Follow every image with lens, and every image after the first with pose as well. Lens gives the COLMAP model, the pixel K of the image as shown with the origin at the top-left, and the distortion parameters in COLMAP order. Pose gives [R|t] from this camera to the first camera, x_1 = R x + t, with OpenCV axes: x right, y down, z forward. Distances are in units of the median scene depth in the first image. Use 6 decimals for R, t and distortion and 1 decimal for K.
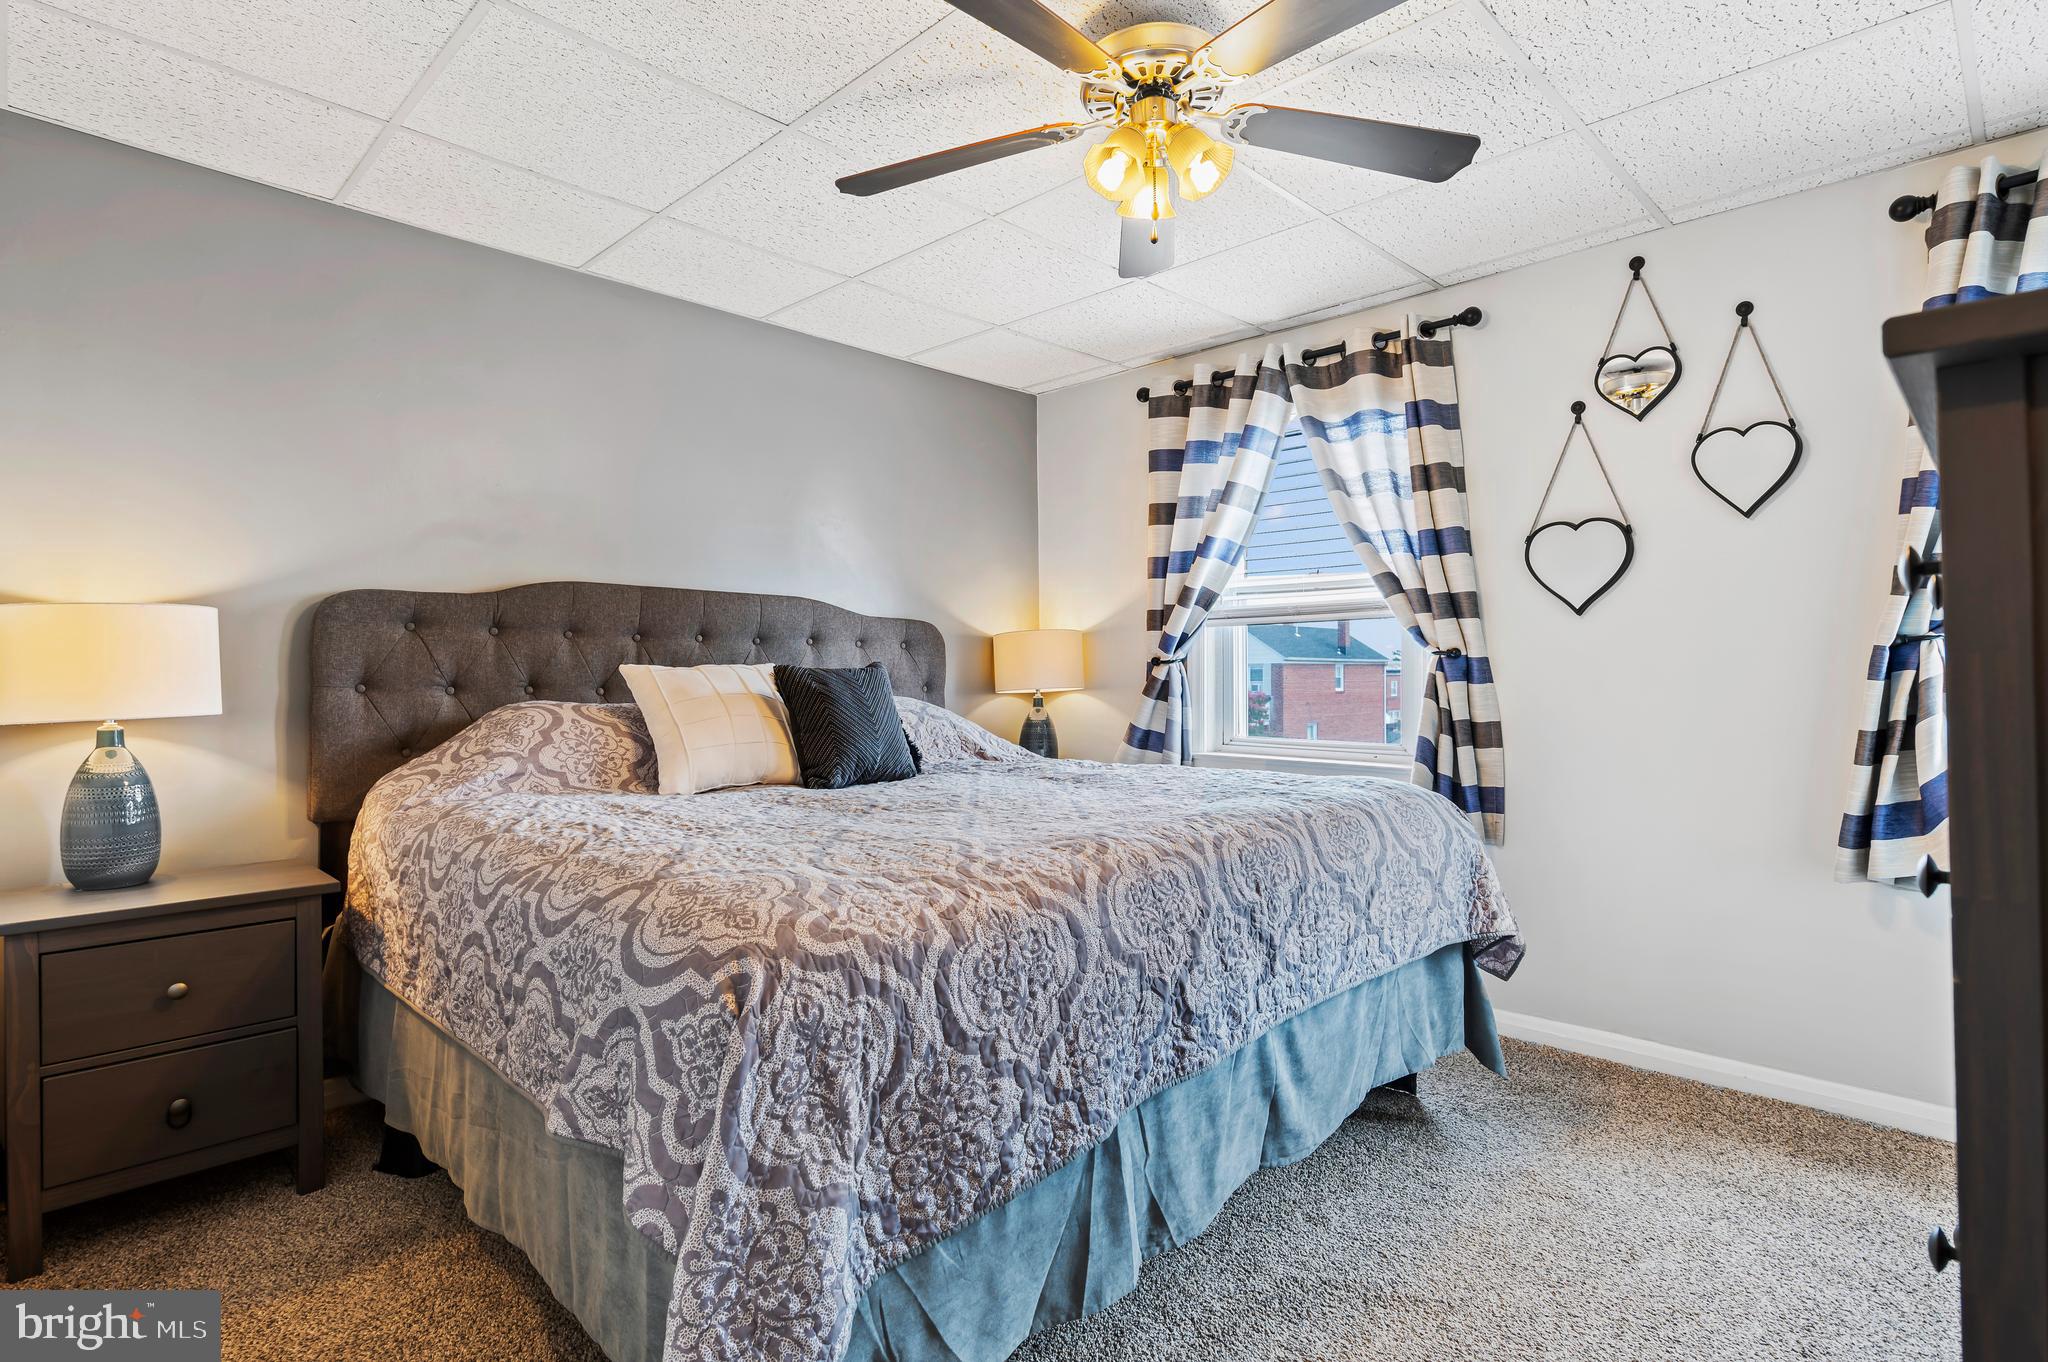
lens RADIAL K [[1027.6, 0, 1019.3], [0, 1027.6, 662.7], [0, 0, 1]] dist [-0.014187, 0.000416]
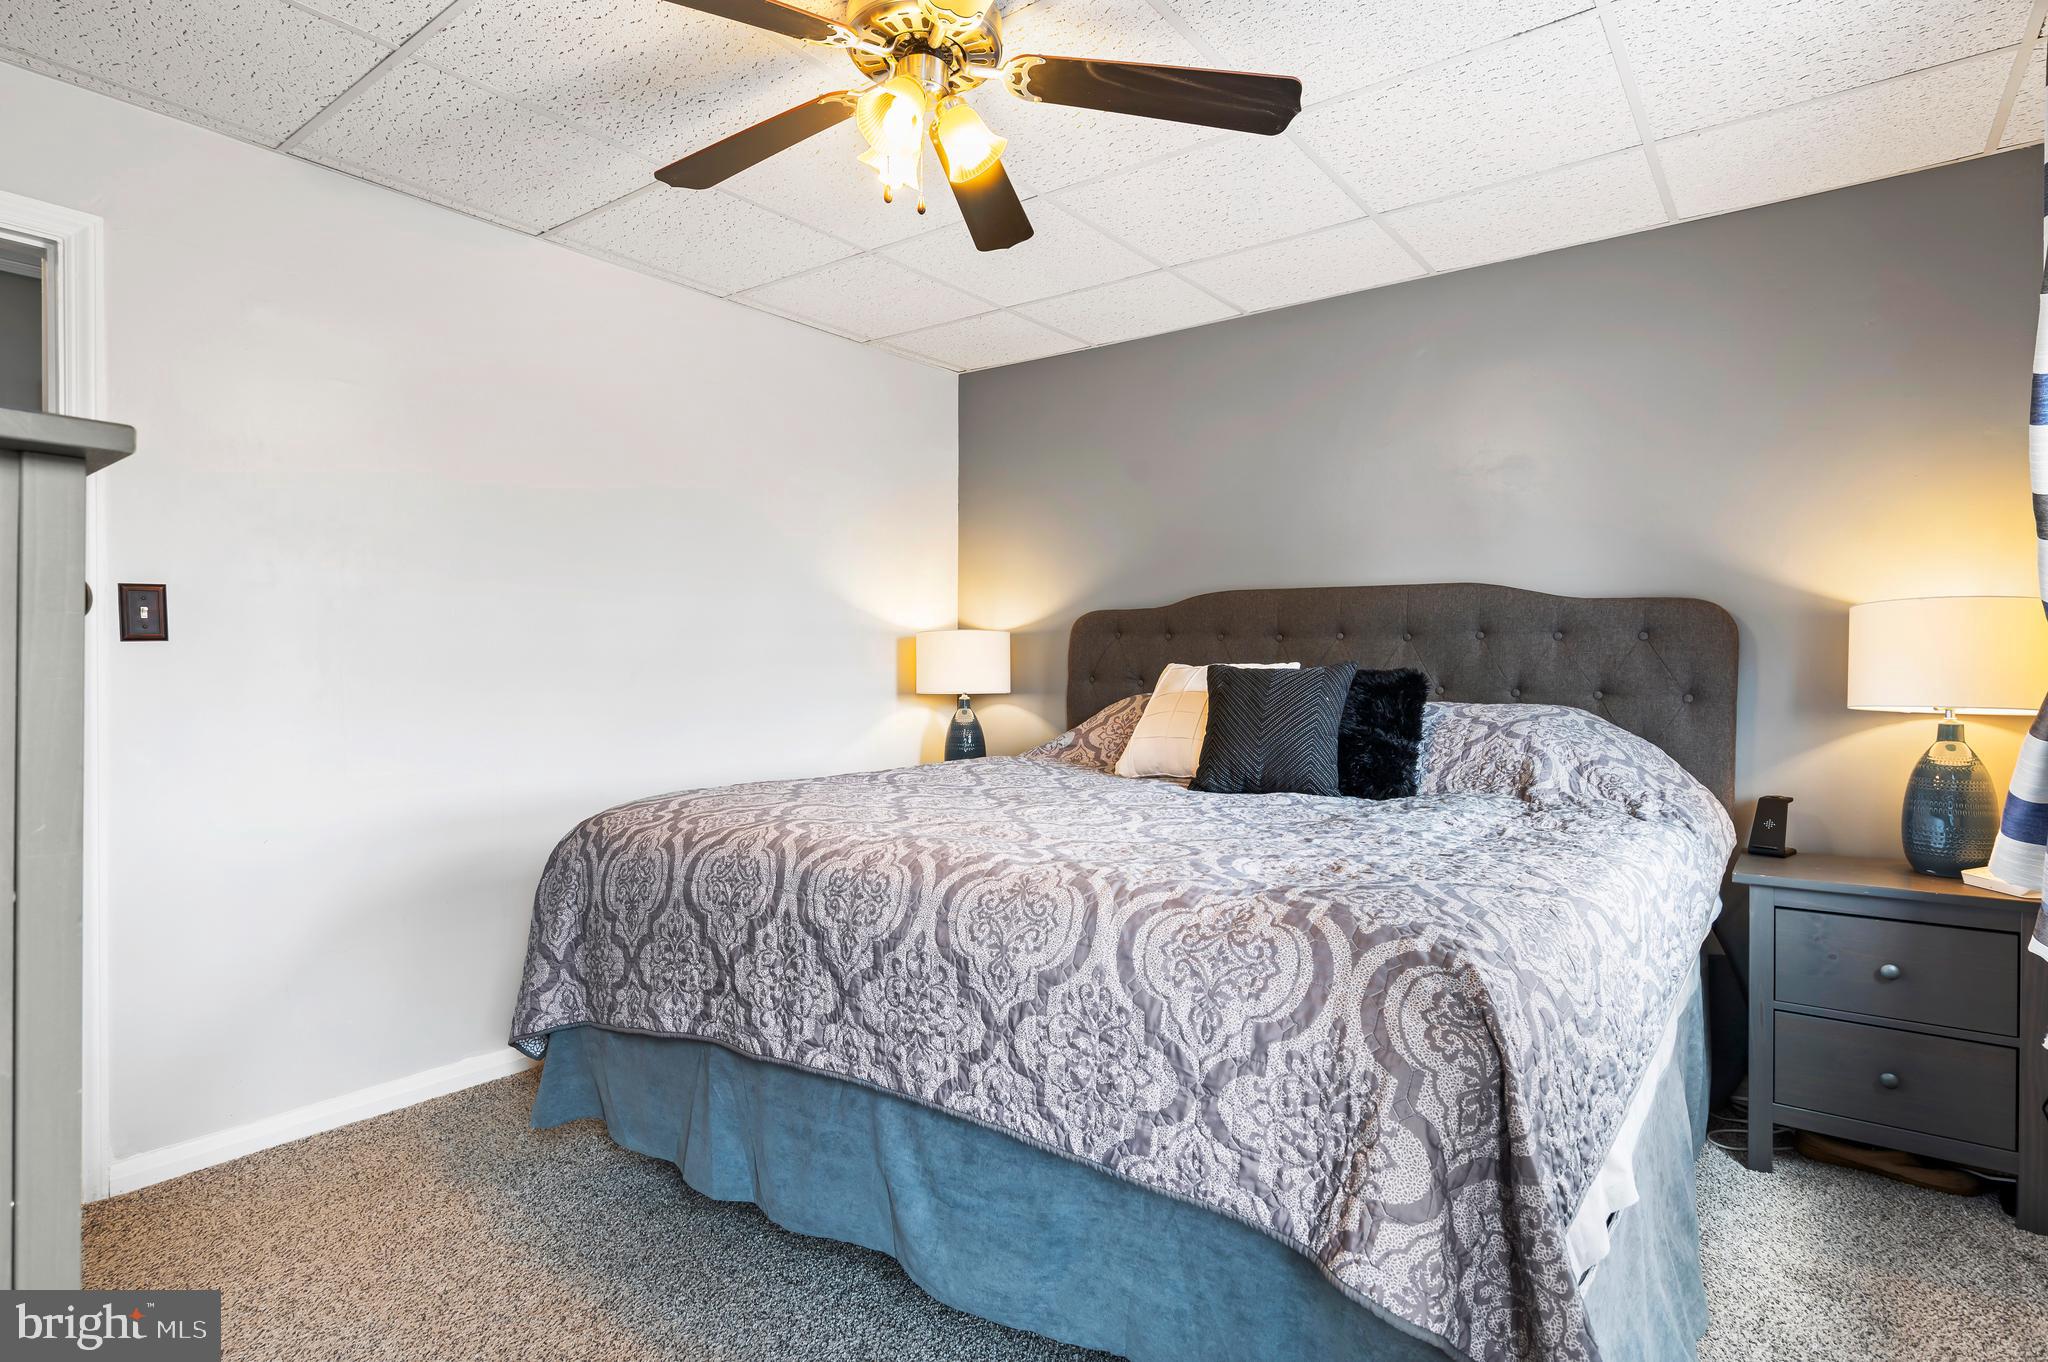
lens RADIAL K [[1027.6, 0, 1019.3], [0, 1027.6, 662.7], [0, 0, 1]] dist [-0.014187, 0.000416]
pose [[0.131217, 0.004006, -0.991346, 1.008052], [0.006131, 0.999969, 0.004852, -0.006753], [0.991335, -0.006714, 0.131189, 0.913067]]
